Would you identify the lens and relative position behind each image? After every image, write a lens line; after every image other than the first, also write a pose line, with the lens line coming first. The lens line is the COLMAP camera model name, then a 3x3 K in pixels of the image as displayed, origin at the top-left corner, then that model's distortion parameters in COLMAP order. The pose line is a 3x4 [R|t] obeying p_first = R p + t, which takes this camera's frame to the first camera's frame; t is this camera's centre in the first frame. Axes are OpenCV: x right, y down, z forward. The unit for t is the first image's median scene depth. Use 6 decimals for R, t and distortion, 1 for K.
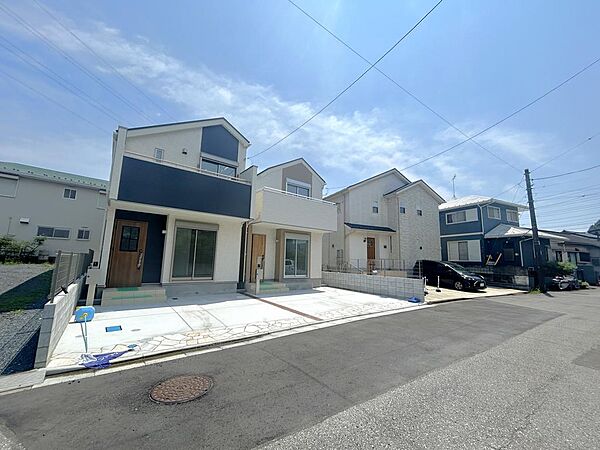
lens RADIAL K [[242.0, 0, 301.1], [0, 242.0, 223.5], [0, 0, 1]] dist [-0.000364, -0.000372]
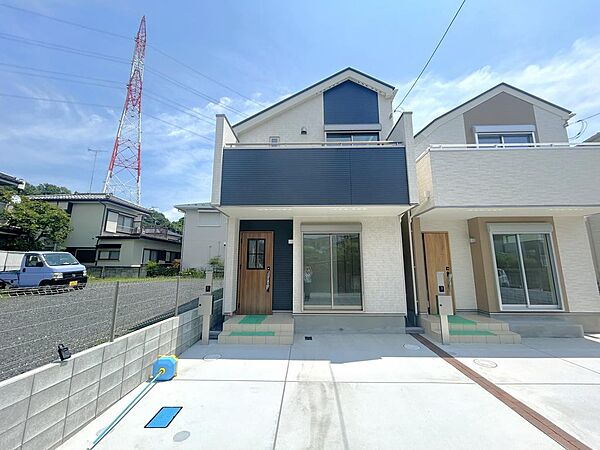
lens RADIAL K [[242.0, 0, 301.2], [0, 242.0, 225.9], [0, 0, 1]] dist [-0.000364, -0.000372]
pose [[0.765859, -0.130795, -0.629565, -0.048609], [0.118747, 0.991022, -0.061435, 0.027539], [0.631948, -0.027708, 0.774515, 0.333819]]
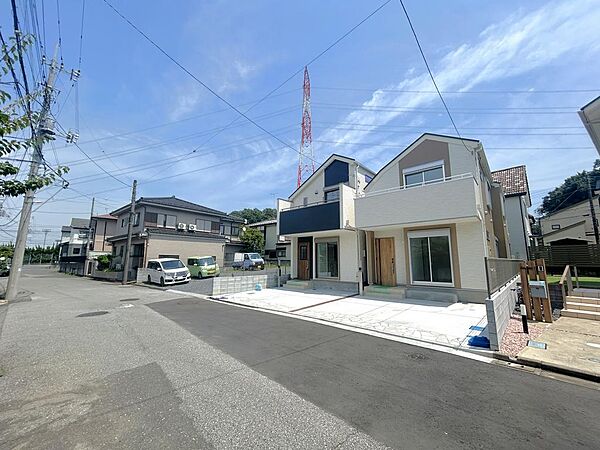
lens RADIAL K [[242.0, 0, 300.2], [0, 242.0, 225.9], [0, 0, 1]] dist [-0.000364, -0.000372]
pose [[0.163012, -0.166590, -0.972458, 0.747896], [0.154739, 0.977761, -0.141560, 0.083809], [0.974414, -0.127402, 0.185165, 0.479036]]
